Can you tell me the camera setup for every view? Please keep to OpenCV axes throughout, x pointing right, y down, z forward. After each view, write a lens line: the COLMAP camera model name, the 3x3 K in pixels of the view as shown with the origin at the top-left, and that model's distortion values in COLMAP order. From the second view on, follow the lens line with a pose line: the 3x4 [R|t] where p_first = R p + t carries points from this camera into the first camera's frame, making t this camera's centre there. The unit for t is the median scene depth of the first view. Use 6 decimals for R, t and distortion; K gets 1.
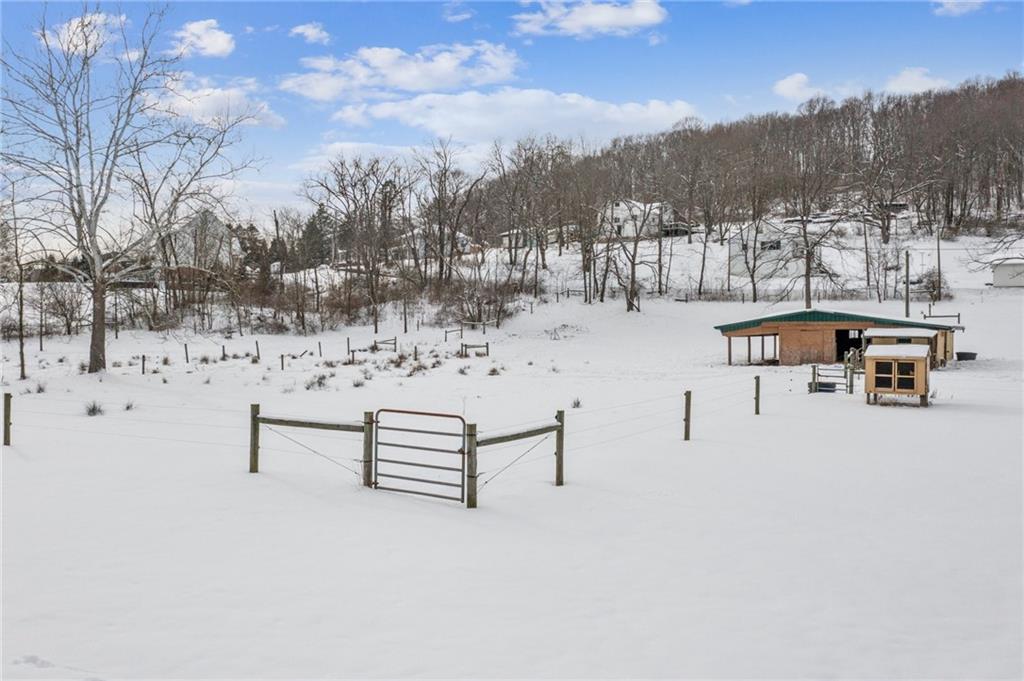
lens RADIAL K [[808.8, 0, 513.3], [0, 808.8, 340.8], [0, 0, 1]] dist [0.000298, -0.001378]
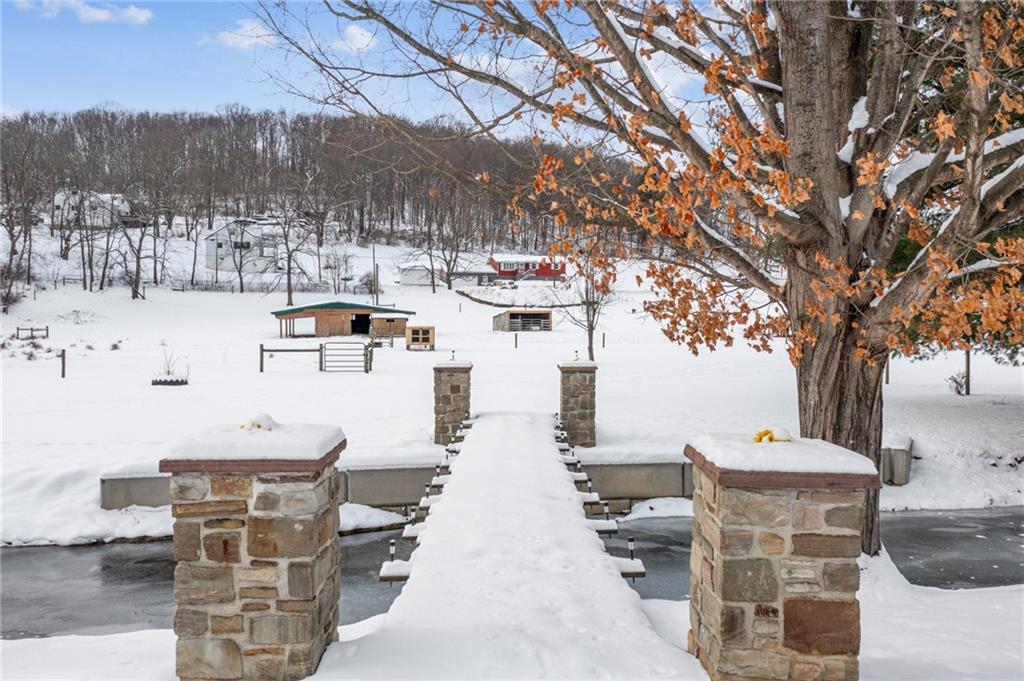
lens RADIAL K [[808.8, 0, 512.0], [0, 808.8, 339.4], [0, 0, 1]] dist [0.000298, -0.001378]
pose [[0.749455, -0.022672, 0.661667, -0.215161], [0.011971, 0.999714, 0.020695, 0.003598], [-0.661947, -0.007590, 0.749512, -0.208714]]
